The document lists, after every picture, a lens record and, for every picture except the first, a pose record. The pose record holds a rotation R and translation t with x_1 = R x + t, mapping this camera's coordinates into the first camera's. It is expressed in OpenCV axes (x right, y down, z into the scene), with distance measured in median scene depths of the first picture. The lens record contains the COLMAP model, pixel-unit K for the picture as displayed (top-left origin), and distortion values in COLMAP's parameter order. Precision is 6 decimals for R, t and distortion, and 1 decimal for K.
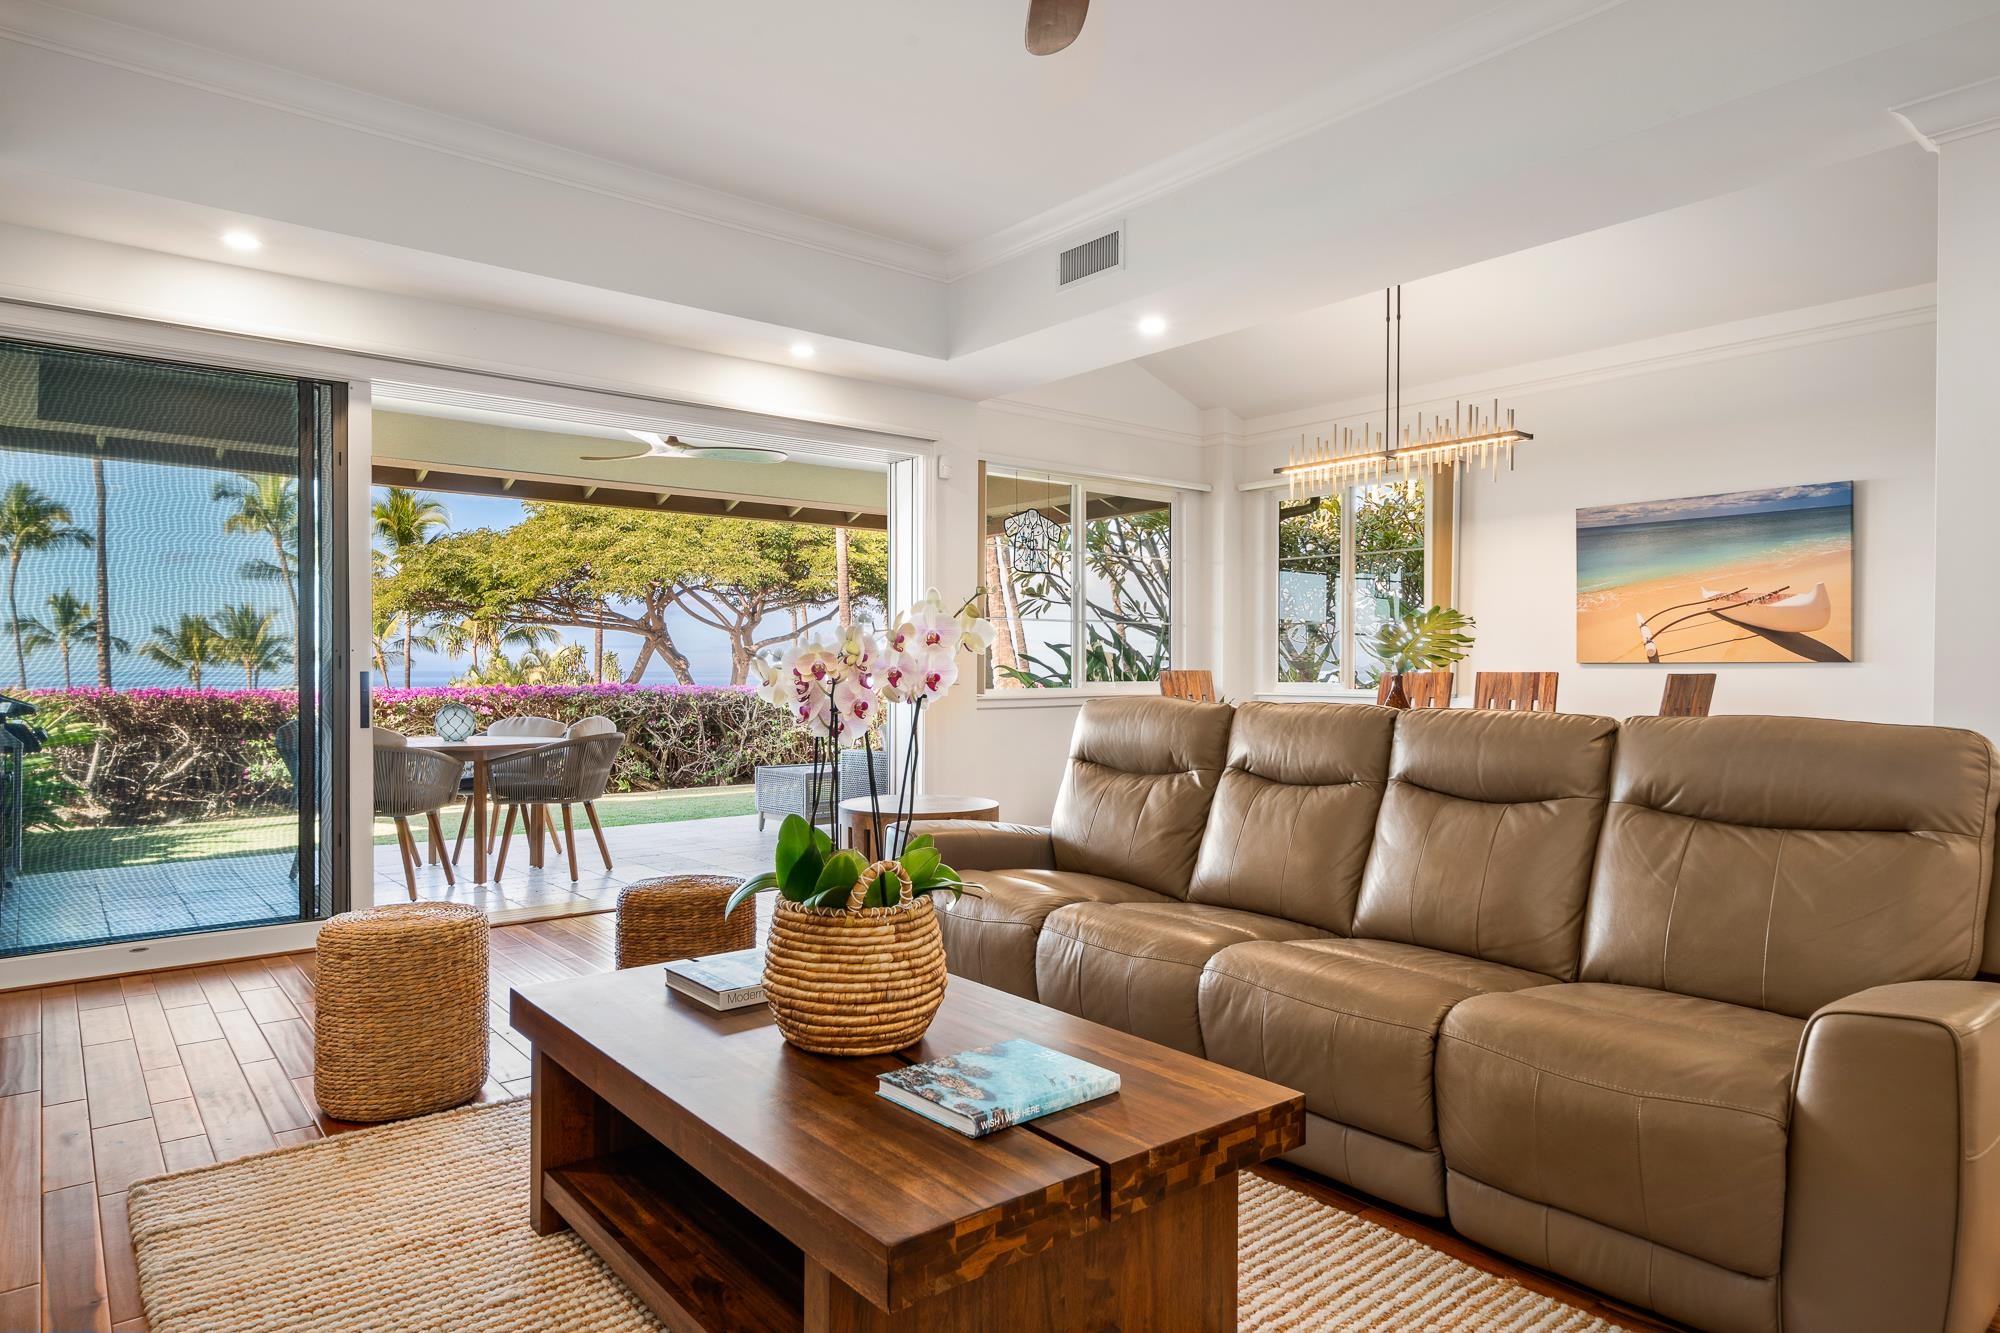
lens RADIAL K [[1172.7, 0, 996.3], [0, 1172.7, 674.2], [0, 0, 1]] dist [0.000614, 0.000091]
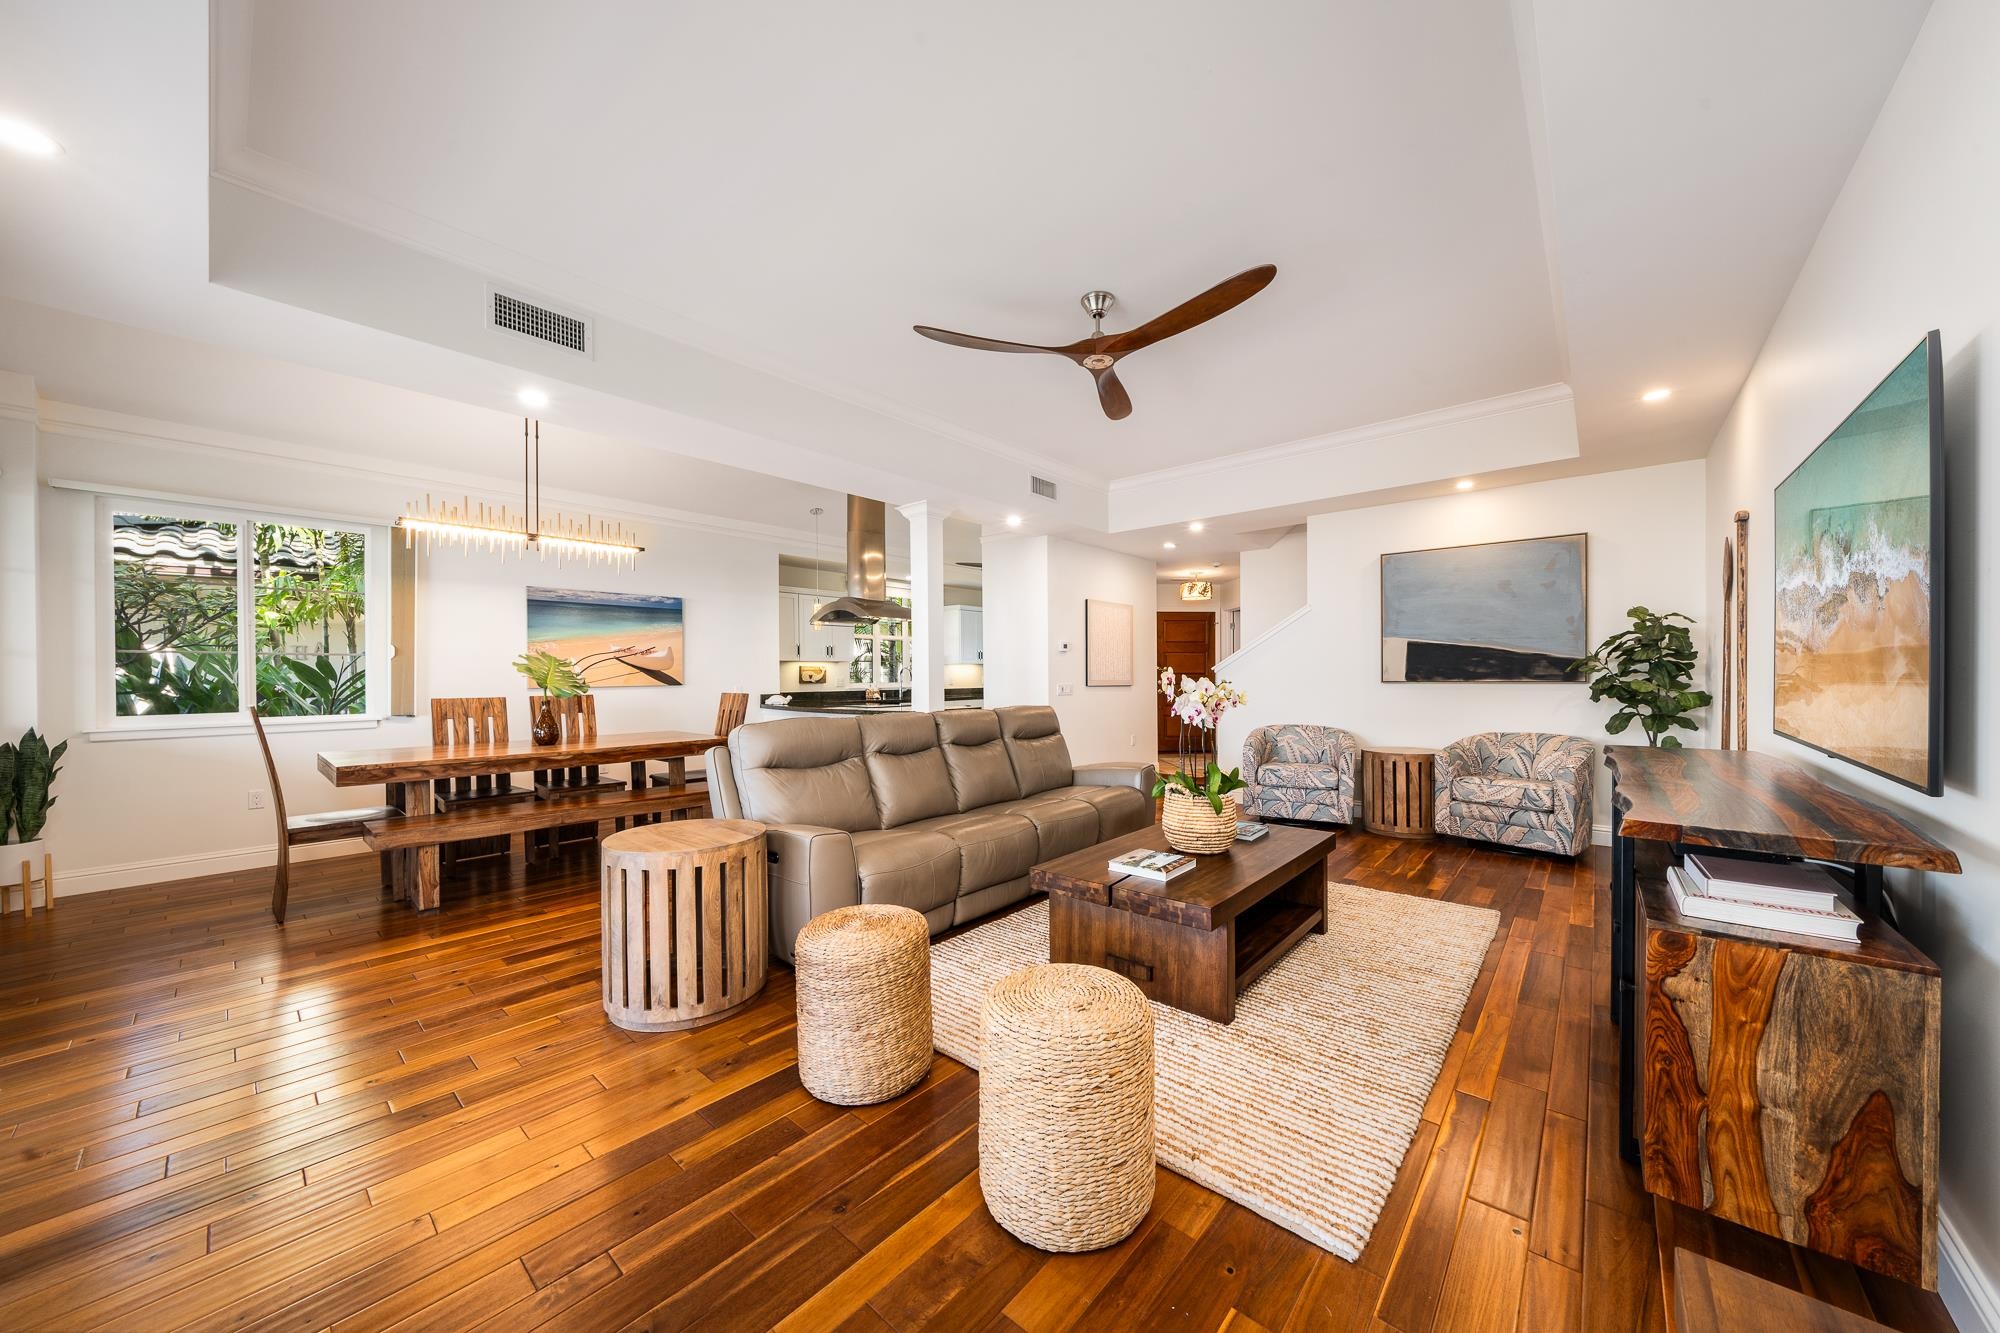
lens RADIAL K [[706.1, 0, 995.1], [0, 706.1, 673.0], [0, 0, 1]] dist [-0.007128, 0.000999]
pose [[-0.151689, -0.000502, 0.988428, -0.544095], [0.016670, 0.999856, 0.003066, -0.024752], [-0.988288, 0.016942, -0.151659, 0.600760]]
